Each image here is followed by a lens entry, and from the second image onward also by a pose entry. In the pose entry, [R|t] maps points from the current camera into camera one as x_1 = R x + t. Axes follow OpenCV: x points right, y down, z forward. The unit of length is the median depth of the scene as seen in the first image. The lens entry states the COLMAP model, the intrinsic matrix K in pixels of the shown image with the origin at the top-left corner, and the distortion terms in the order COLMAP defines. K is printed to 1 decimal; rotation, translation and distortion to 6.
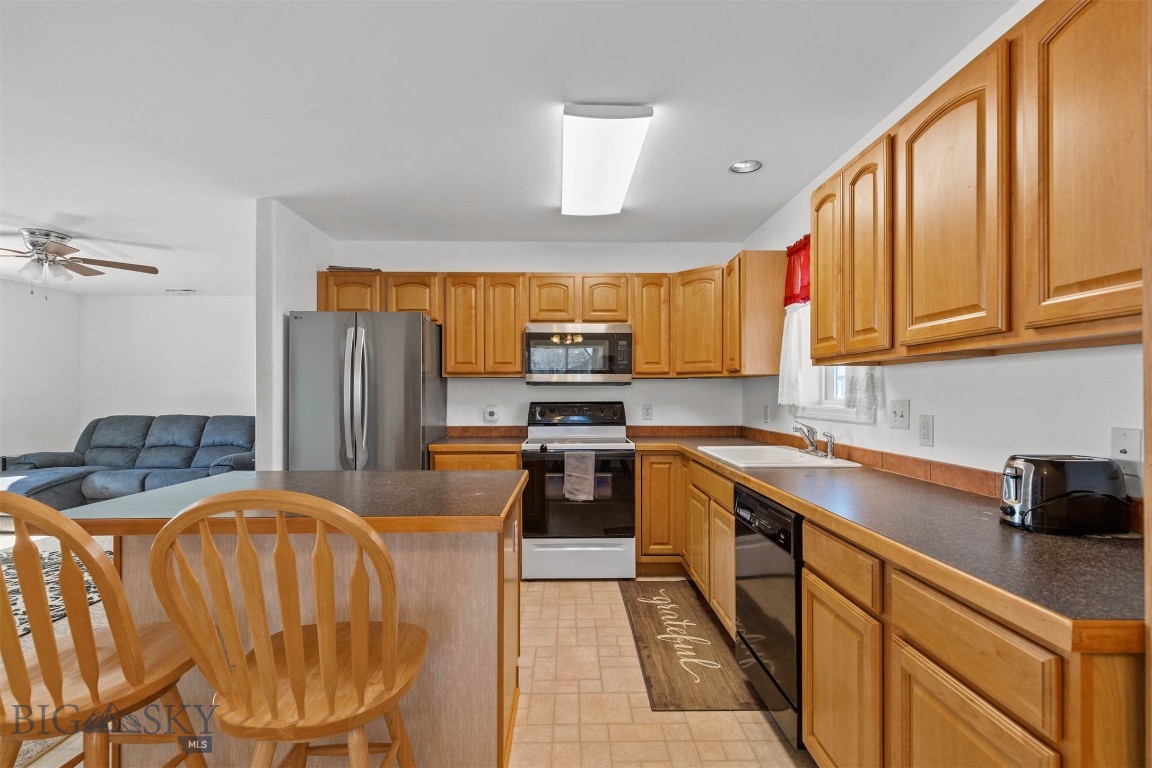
lens RADIAL K [[524.8, 0, 576.8], [0, 524.8, 391.1], [0, 0, 1]] dist [0.009798, -0.002082]
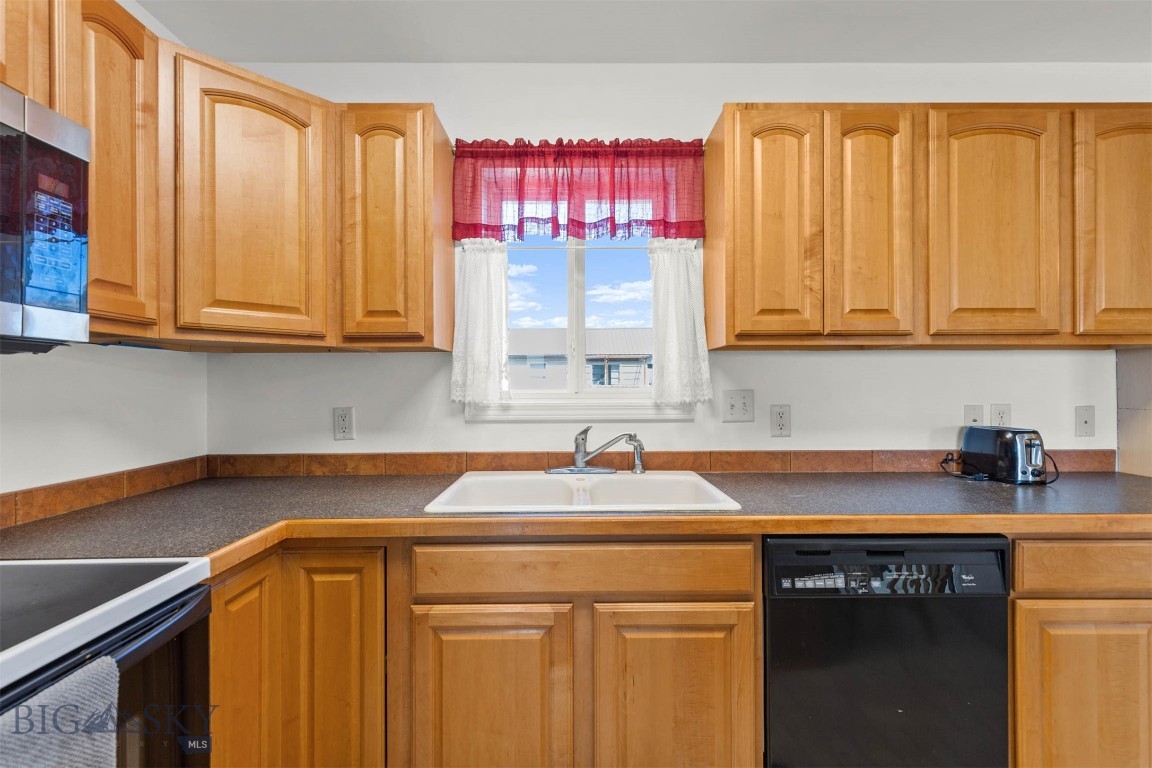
lens RADIAL K [[524.8, 0, 576.8], [0, 524.8, 381.0], [0, 0, 1]] dist [0.009798, -0.002082]
pose [[0.005203, 0.007699, 0.999957, -0.180417], [-0.000167, 0.999970, -0.007698, 0.005019], [-0.999986, -0.000127, 0.005204, 0.799253]]
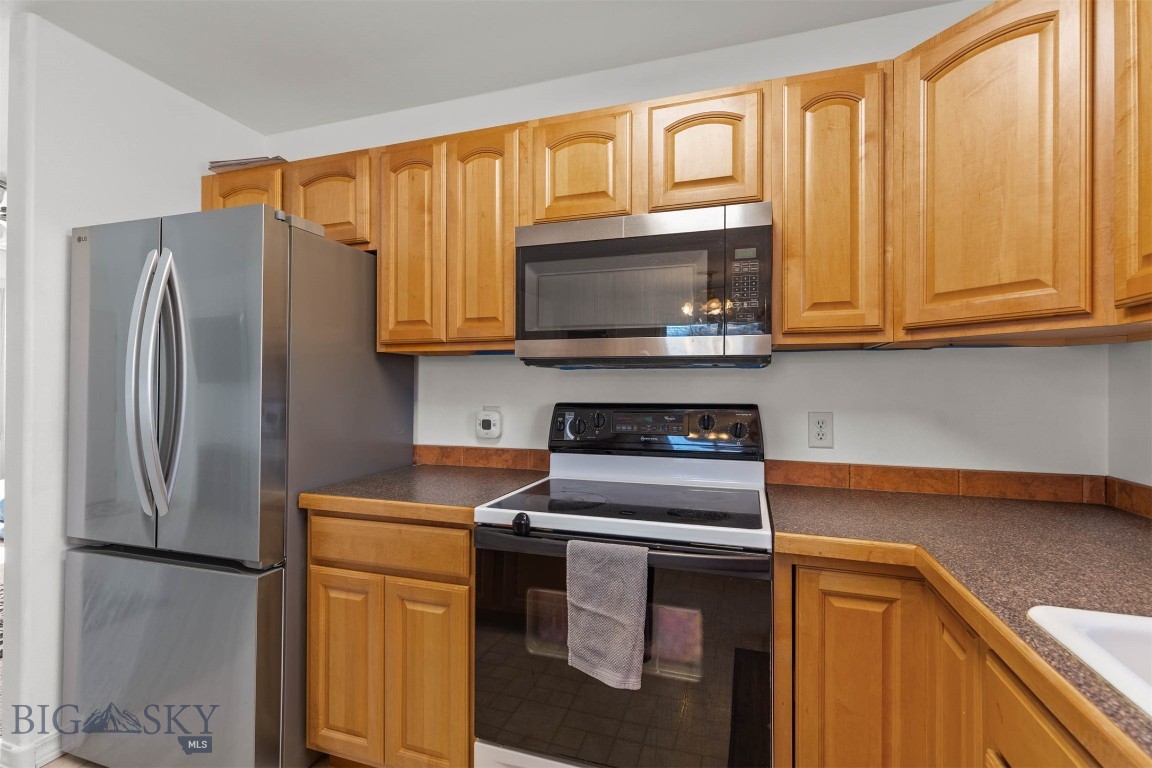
lens RADIAL K [[524.8, 0, 576.4], [0, 524.8, 382.2], [0, 0, 1]] dist [0.009798, -0.002082]
pose [[0.945463, 0.000716, -0.325728, 0.102760], [-0.001634, 0.999995, -0.002545, 0.003647], [0.325725, 0.002938, 0.945460, 0.639569]]
